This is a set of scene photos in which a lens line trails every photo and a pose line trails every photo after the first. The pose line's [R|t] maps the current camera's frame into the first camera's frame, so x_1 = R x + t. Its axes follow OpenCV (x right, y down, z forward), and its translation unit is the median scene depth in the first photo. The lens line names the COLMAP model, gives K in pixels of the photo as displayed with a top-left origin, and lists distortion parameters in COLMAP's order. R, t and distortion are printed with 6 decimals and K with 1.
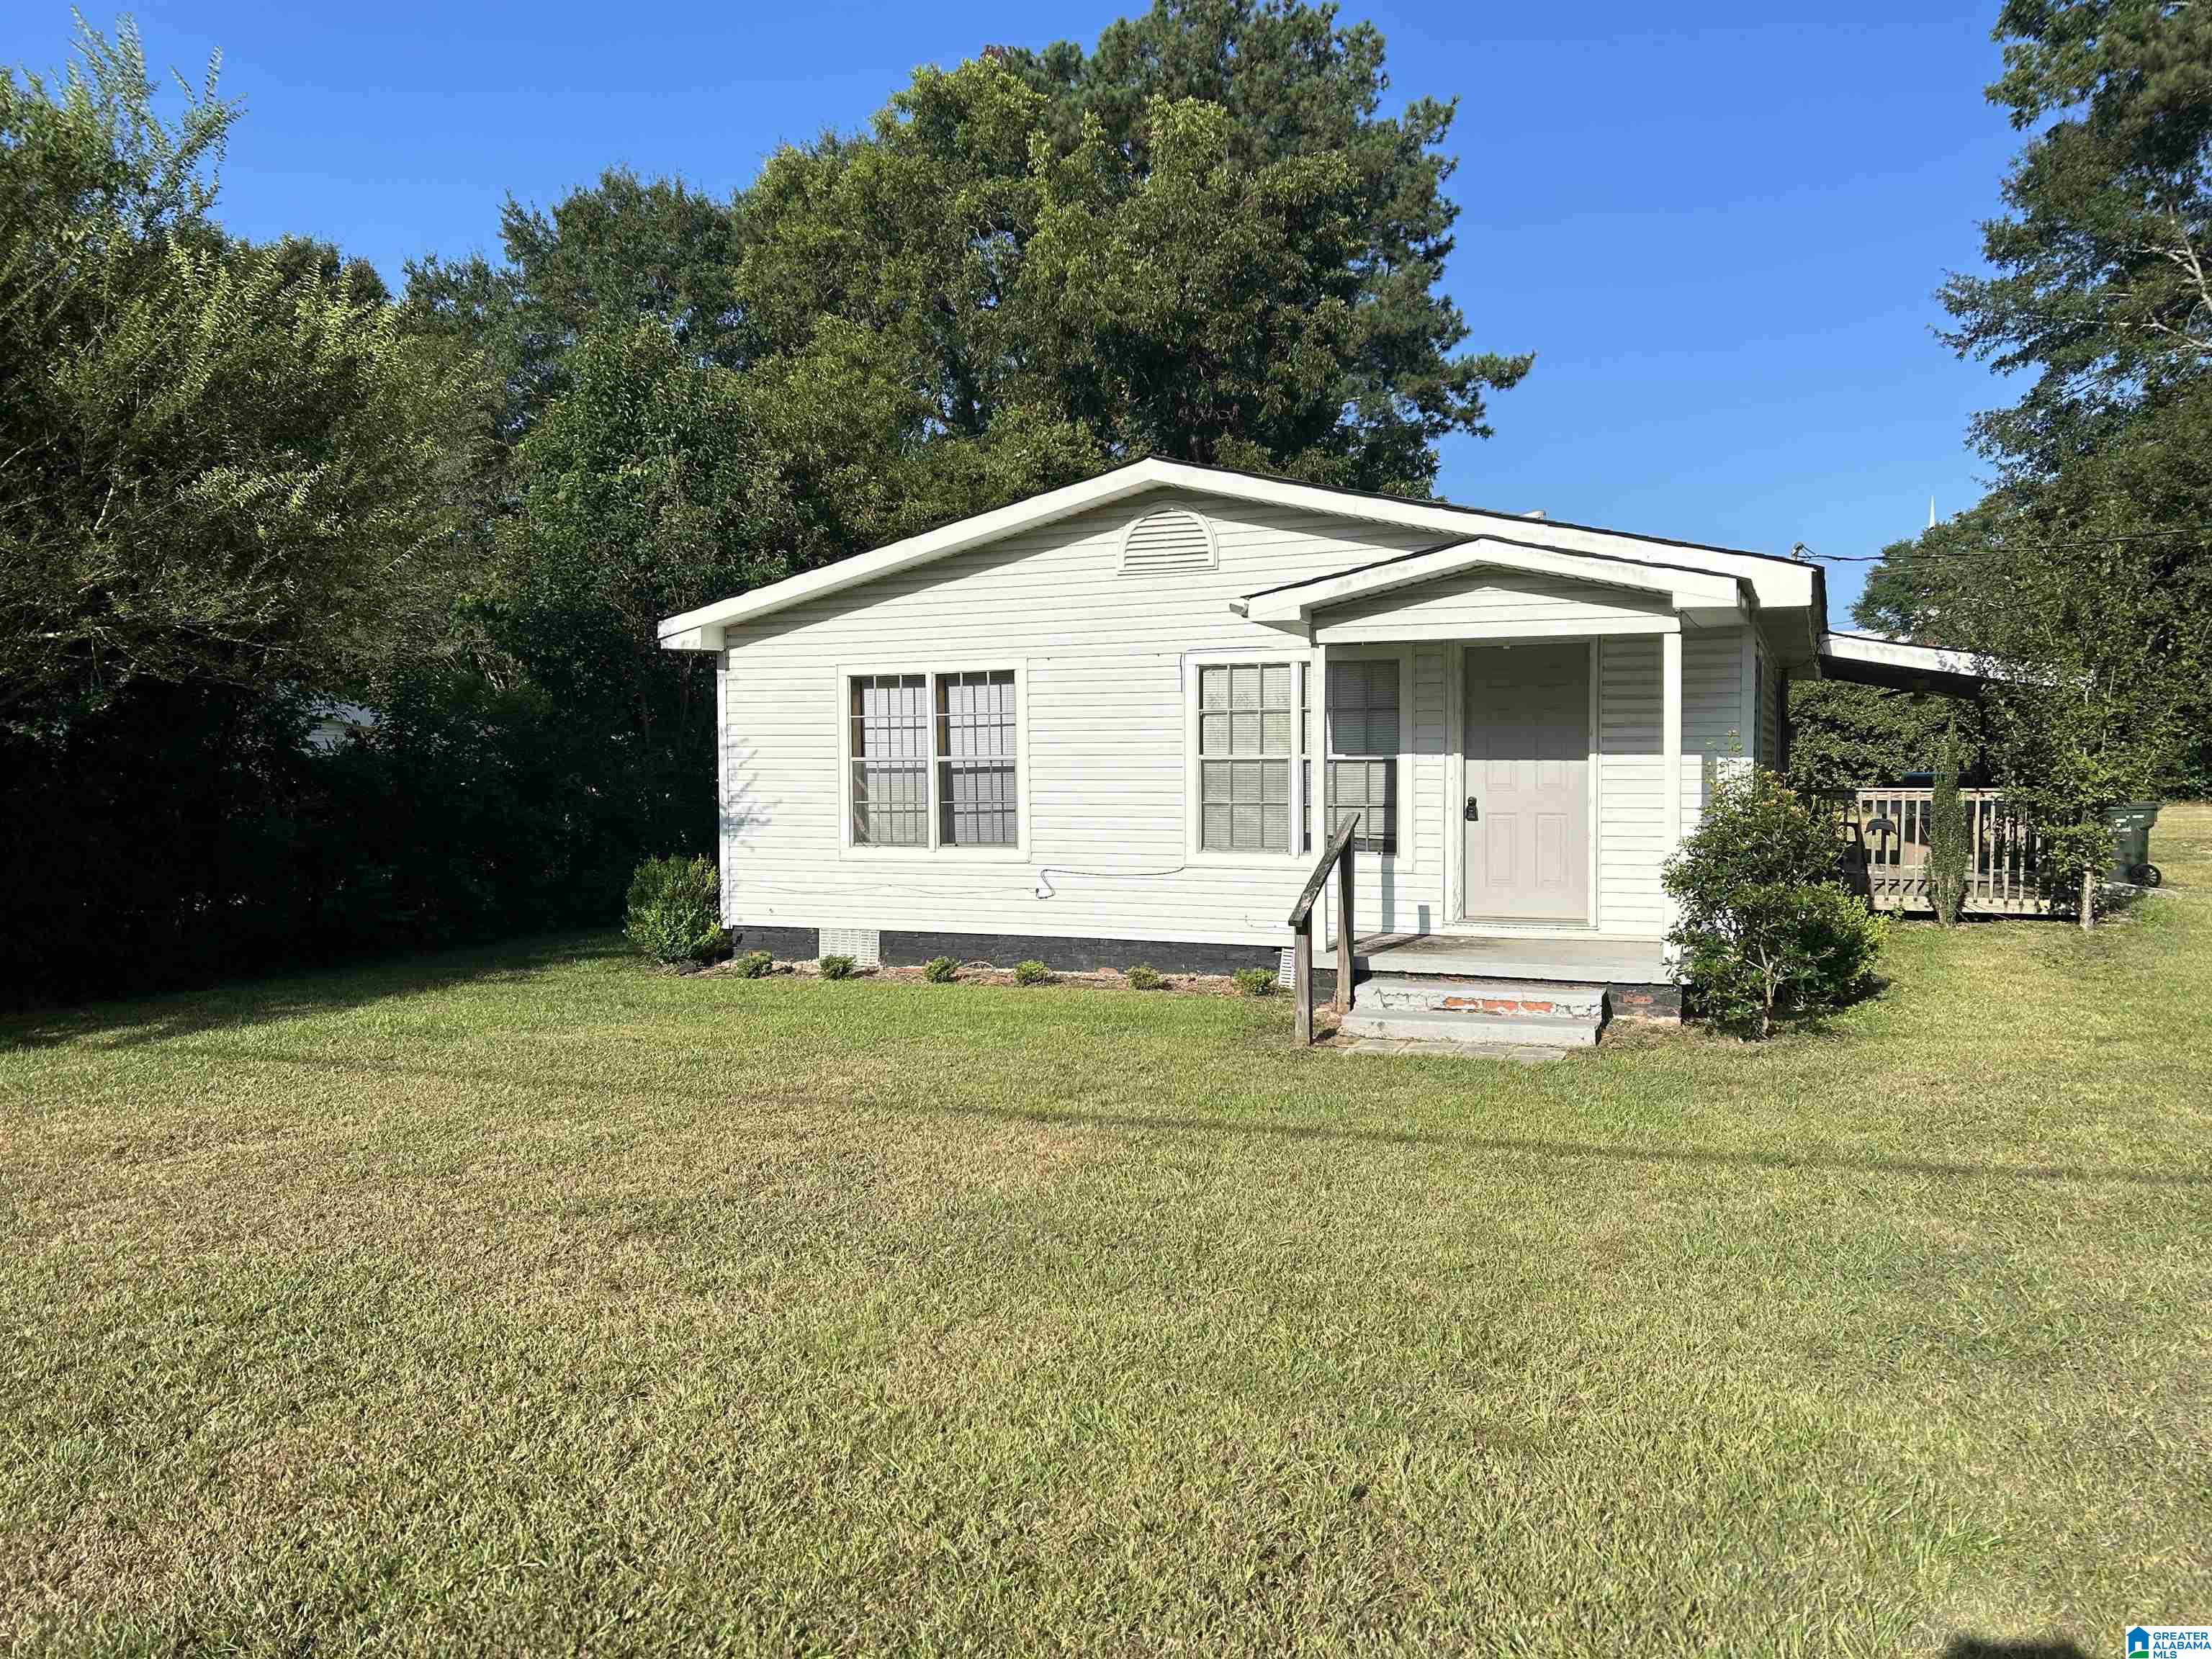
lens RADIAL K [[1685.3, 0, 1107.5], [0, 1685.3, 836.4], [0, 0, 1]] dist [0.038020, -0.038674]
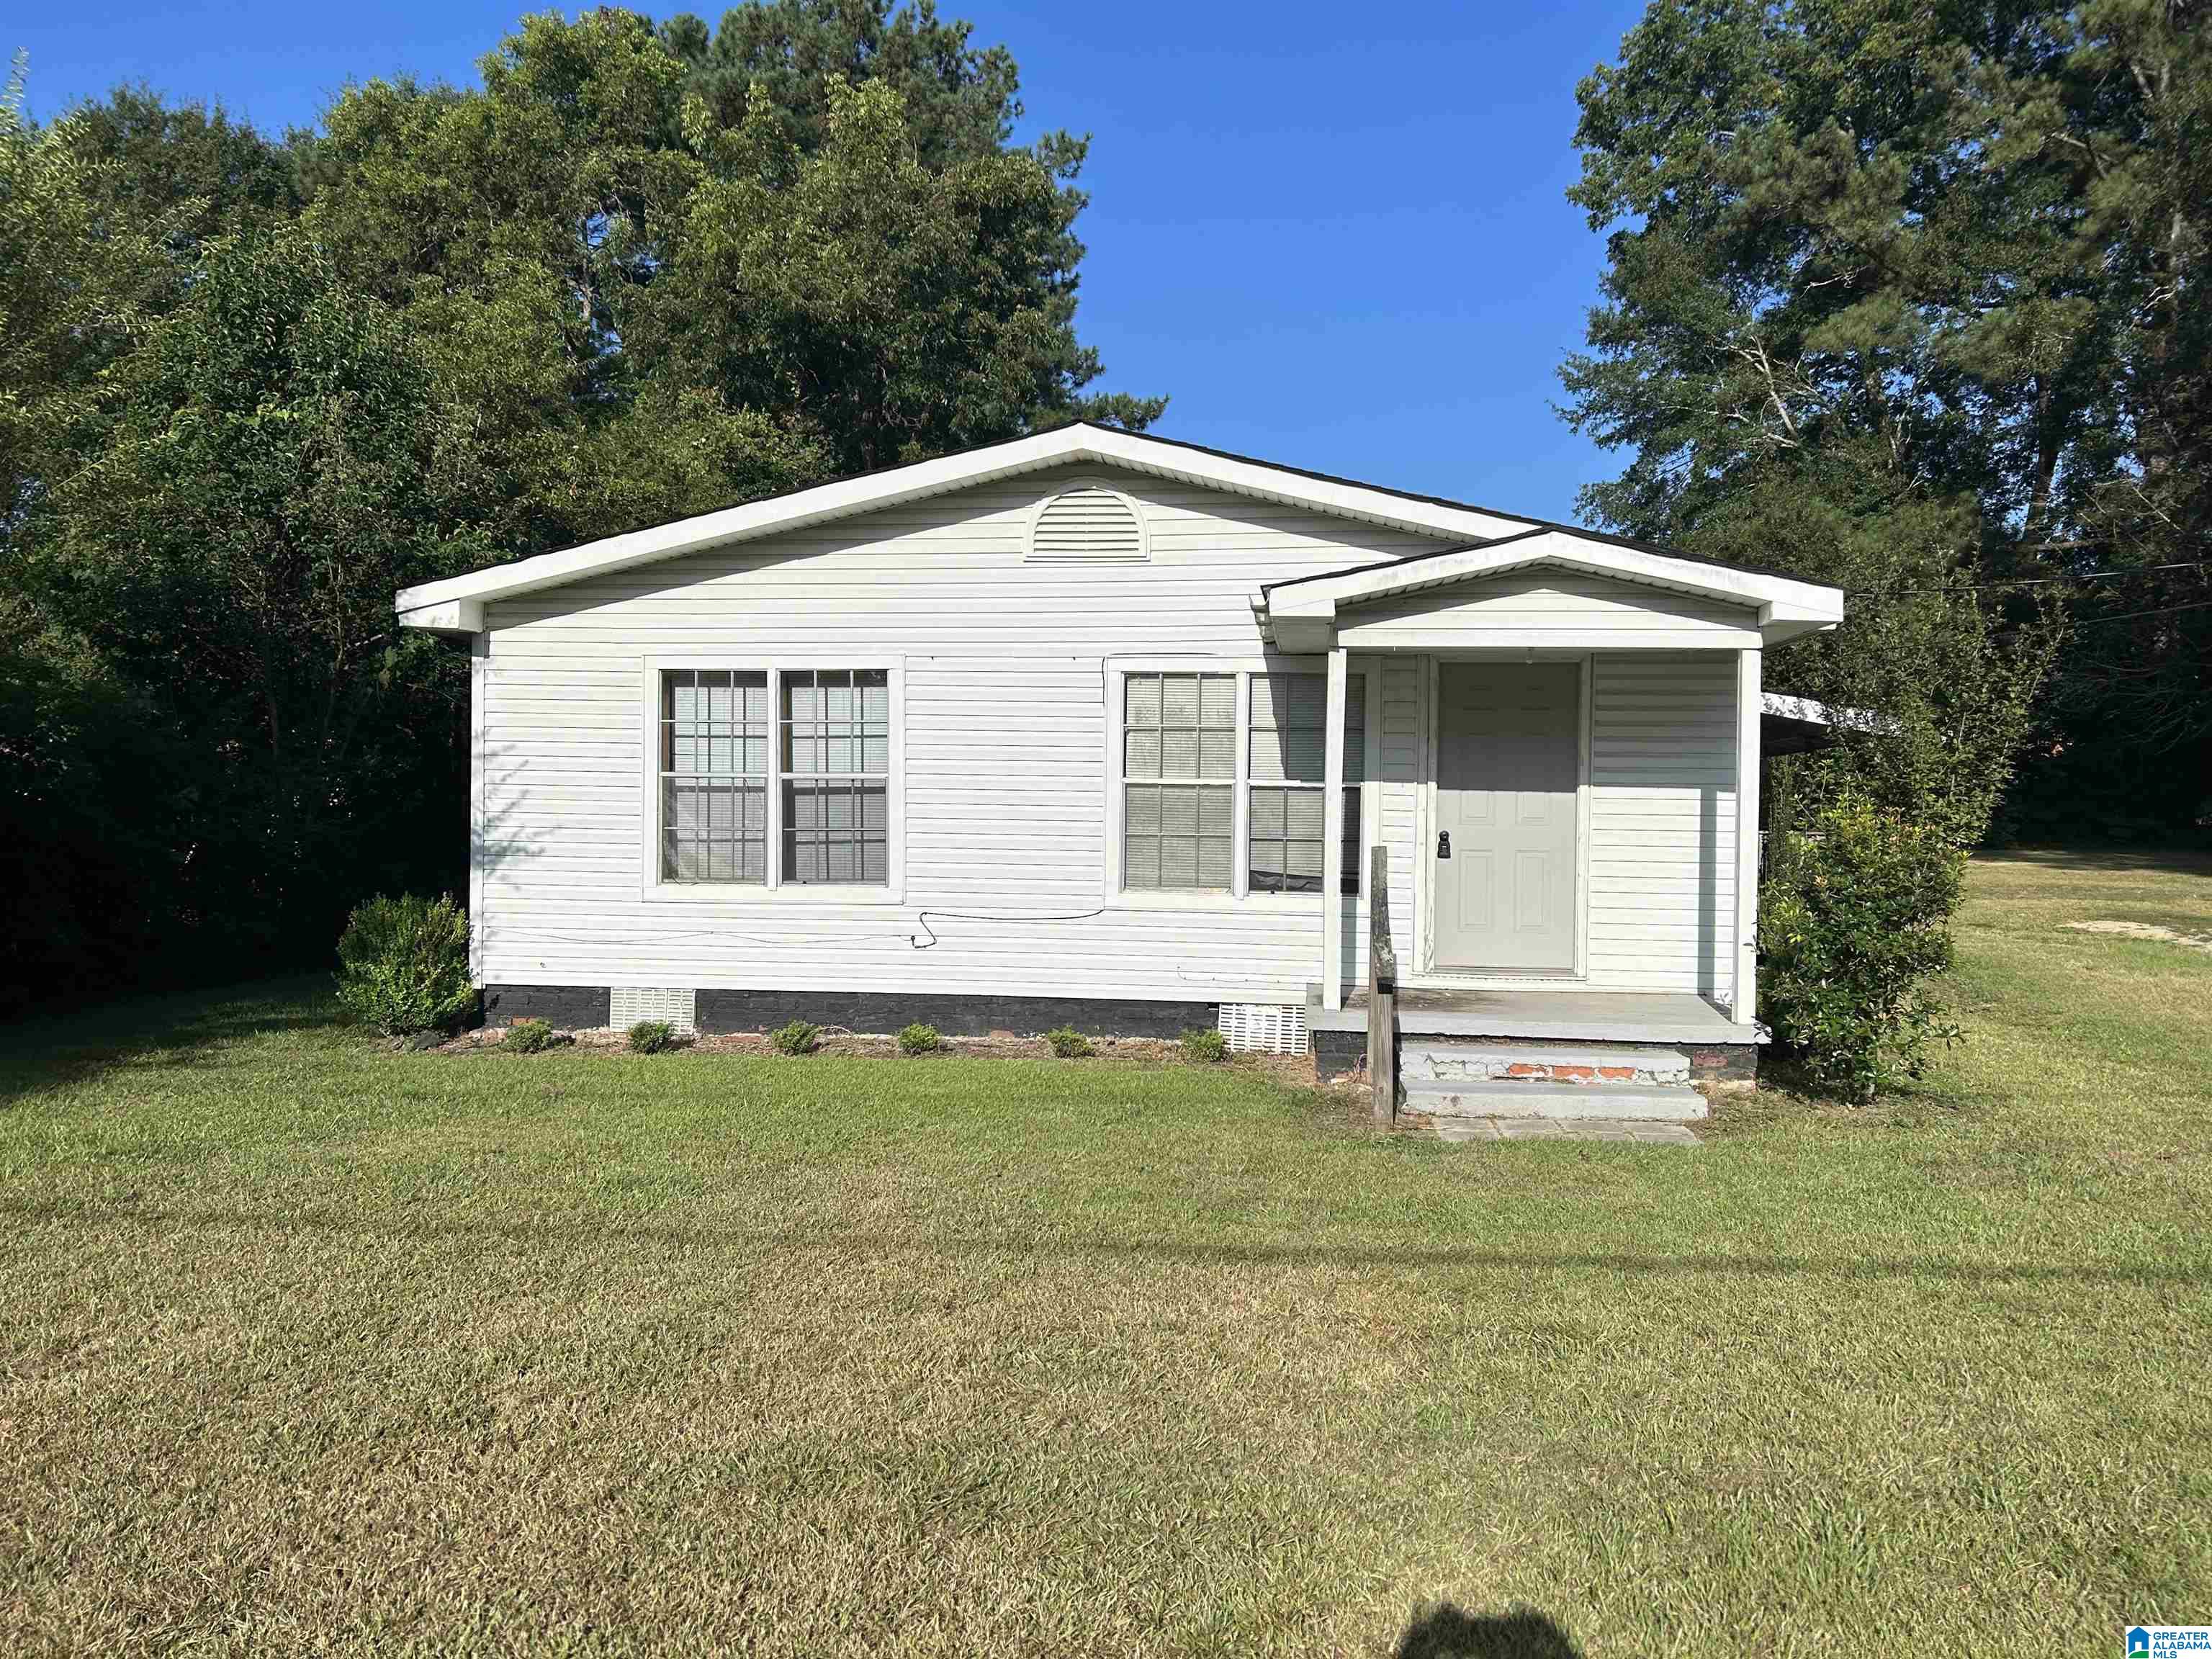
lens RADIAL K [[1685.3, 0, 1126.0], [0, 1685.3, 833.8], [0, 0, 1]] dist [0.038020, -0.038674]
pose [[0.958765, 0.013819, 0.283865, -0.162560], [-0.006551, 0.999626, -0.026535, 0.002068], [-0.284126, 0.023581, 0.958497, 0.165135]]
